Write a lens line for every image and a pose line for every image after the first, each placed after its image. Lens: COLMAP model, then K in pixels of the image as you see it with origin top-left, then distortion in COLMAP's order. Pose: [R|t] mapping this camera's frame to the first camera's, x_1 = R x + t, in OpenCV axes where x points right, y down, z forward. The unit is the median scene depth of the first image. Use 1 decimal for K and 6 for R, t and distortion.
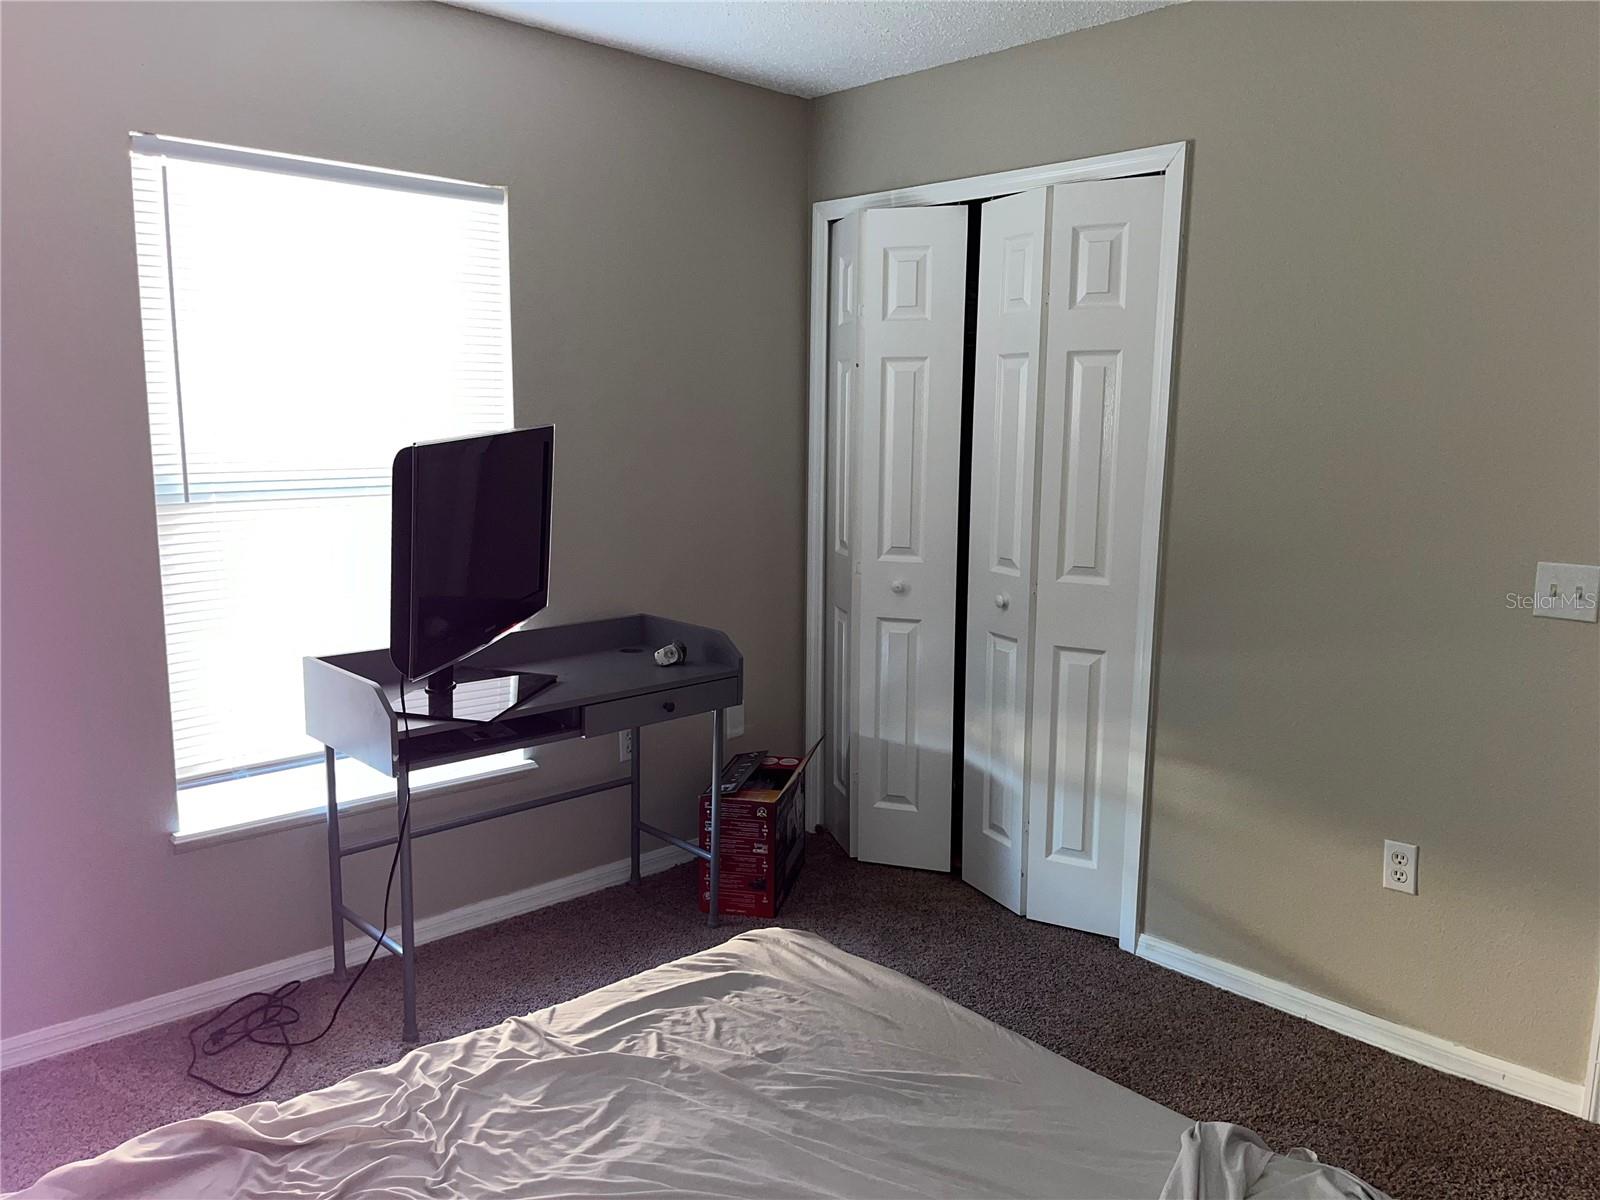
lens RADIAL K [[1214.4, 0, 803.2], [0, 1214.4, 596.6], [0, 0, 1]] dist [0.029633, -0.026227]
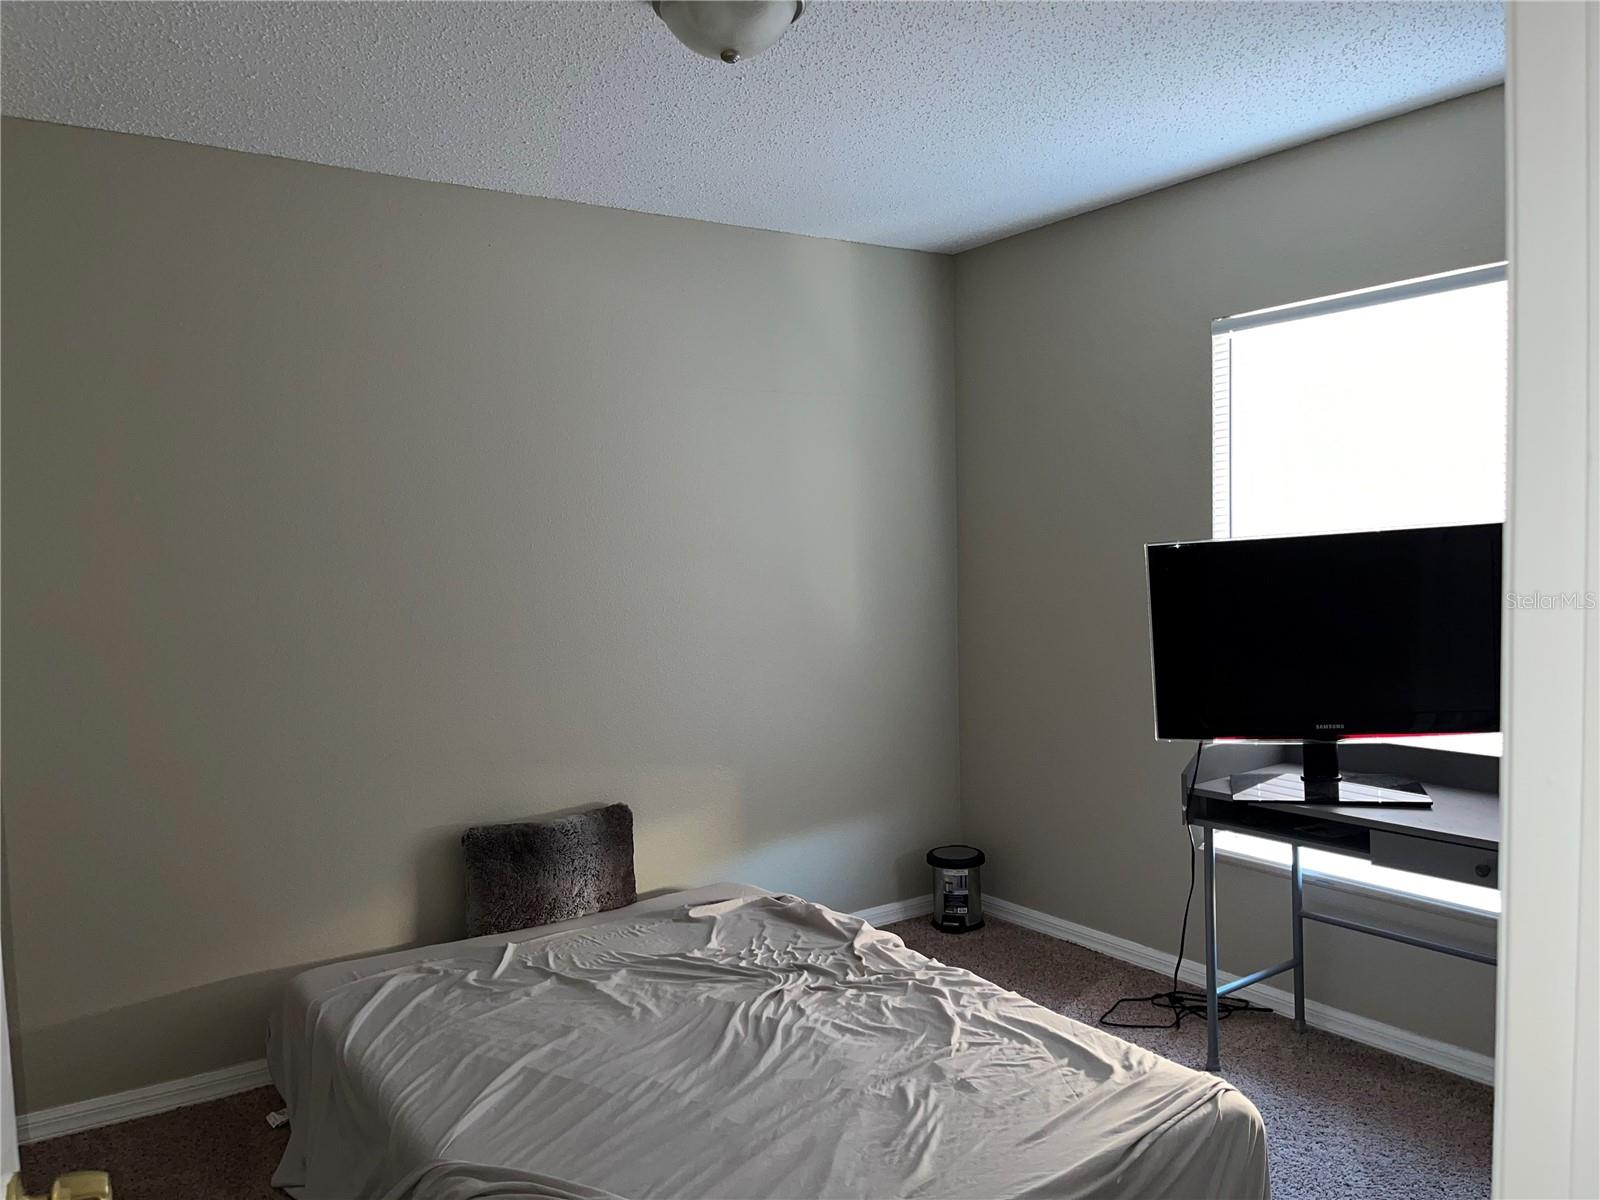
lens RADIAL K [[1214.4, 0, 803.2], [0, 1214.4, 601.6], [0, 0, 1]] dist [0.029633, -0.026227]
pose [[-0.151485, 0.036265, -0.987794, 1.020135], [-0.125001, 0.990601, 0.055538, -0.098096], [0.980524, 0.131888, -0.145528, 0.908186]]
